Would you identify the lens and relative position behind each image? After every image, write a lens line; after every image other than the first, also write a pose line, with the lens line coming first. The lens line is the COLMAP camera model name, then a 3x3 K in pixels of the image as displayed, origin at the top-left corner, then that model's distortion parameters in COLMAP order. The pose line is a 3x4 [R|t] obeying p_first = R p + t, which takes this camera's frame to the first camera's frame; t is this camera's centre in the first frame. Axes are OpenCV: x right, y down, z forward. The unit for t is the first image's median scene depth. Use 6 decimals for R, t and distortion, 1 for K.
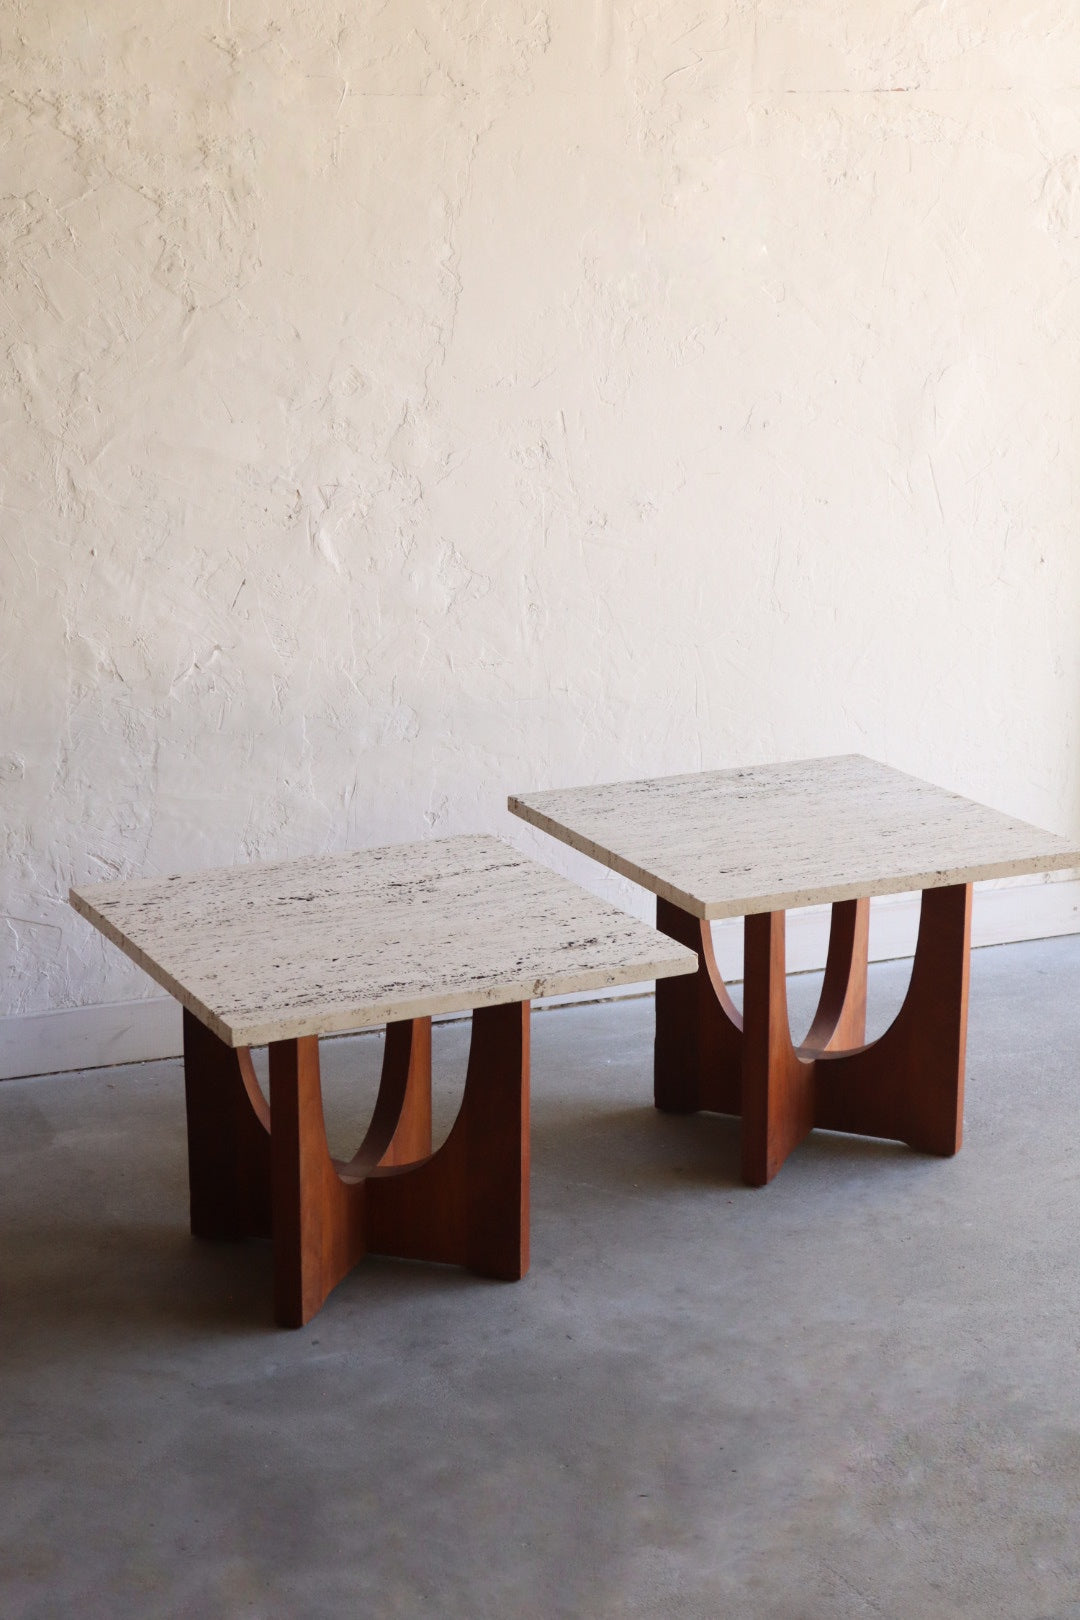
lens RADIAL K [[2840.5, 0, 540.1], [0, 2840.5, 803.6], [0, 0, 1]] dist [0.089968, 0.000000]
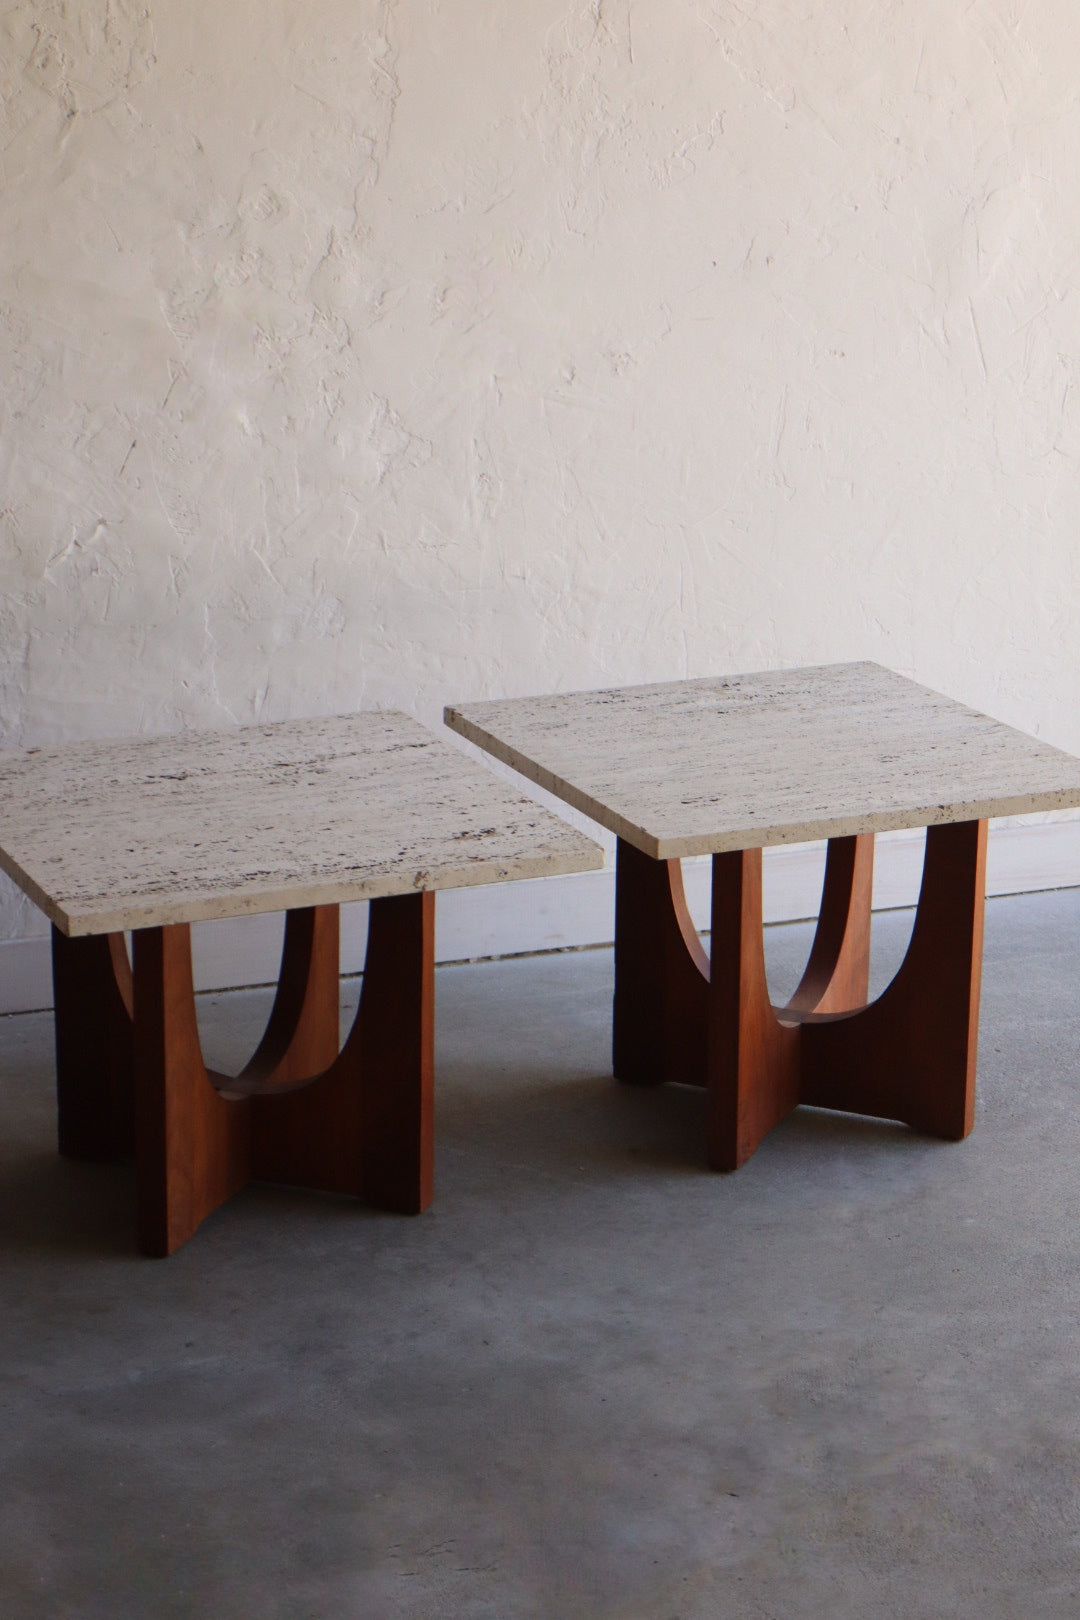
lens RADIAL K [[3665.2, 0, 551.5], [0, 3665.2, 813.5], [0, 0, 1]] dist [0.193640, 0.000000]
pose [[0.999808, 0.015852, -0.011479, 0.032882], [-0.015454, 0.999302, 0.034014, -0.008139], [0.012011, -0.033831, 0.999355, -0.083172]]
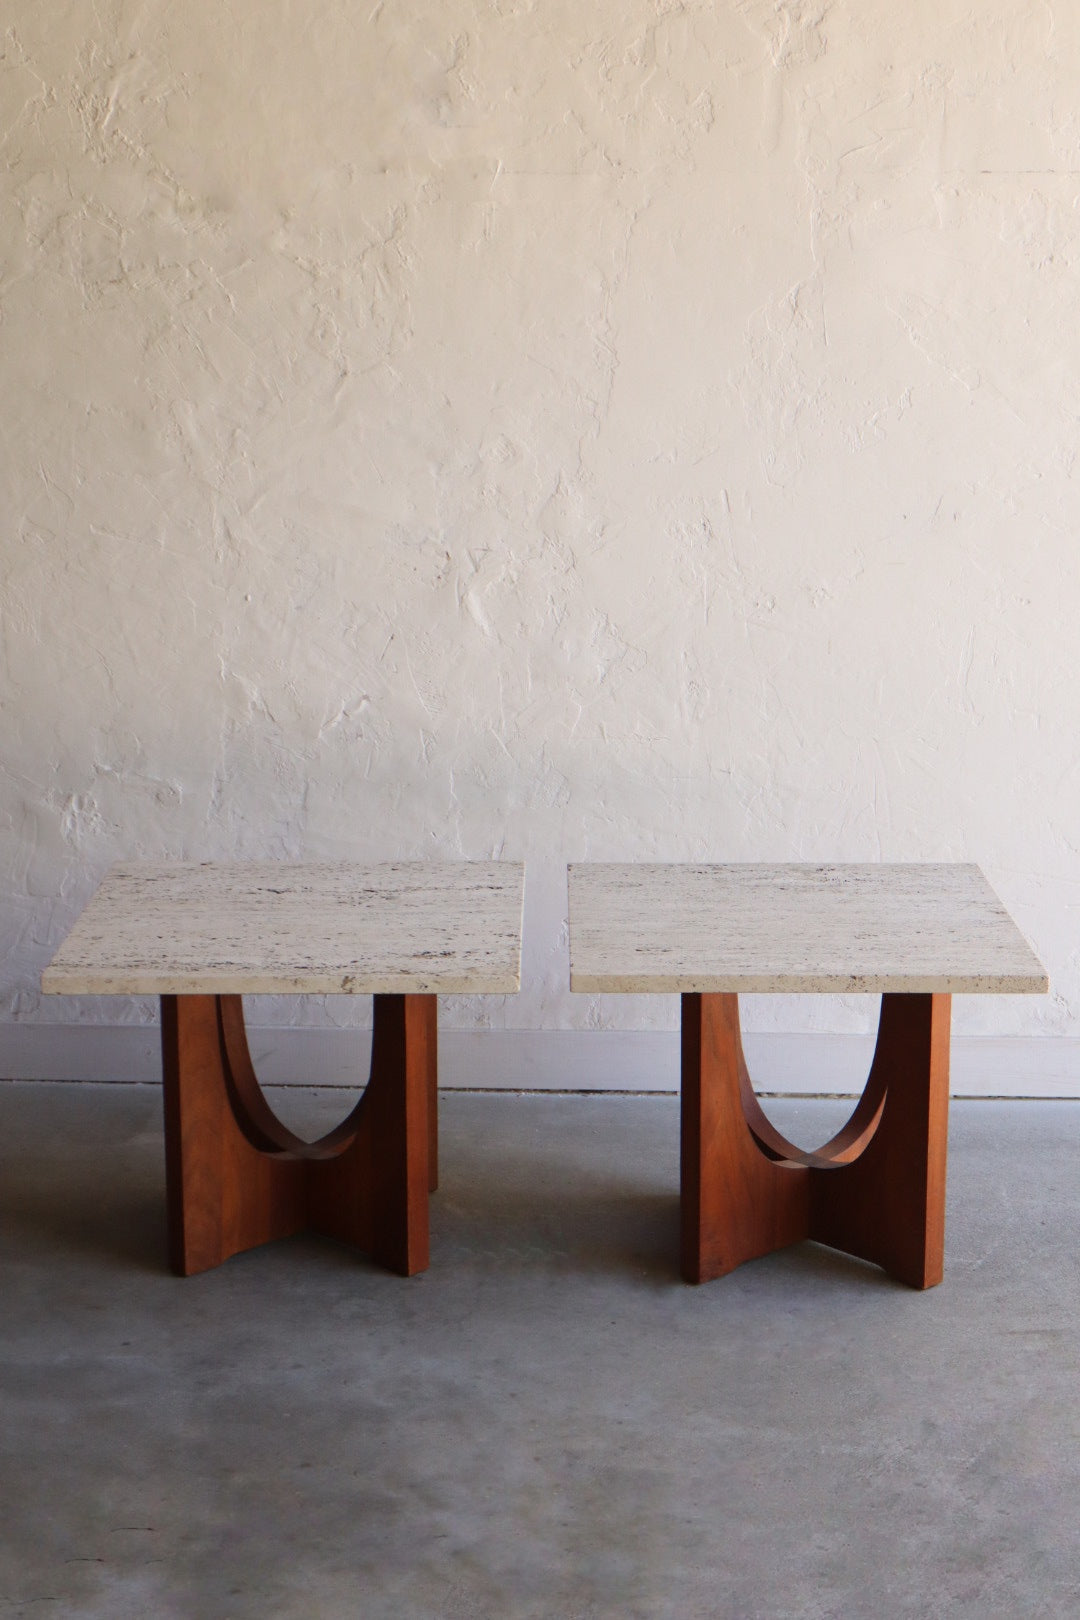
lens RADIAL K [[2840.5, 0, 531.4], [0, 2840.5, 785.7], [0, 0, 1]] dist [0.089968, 0.000000]
pose [[0.901224, 0.089123, -0.424090, 0.392420], [-0.110415, 0.993550, -0.025844, -0.002437], [0.419051, 0.070117, 0.905251, 0.084082]]
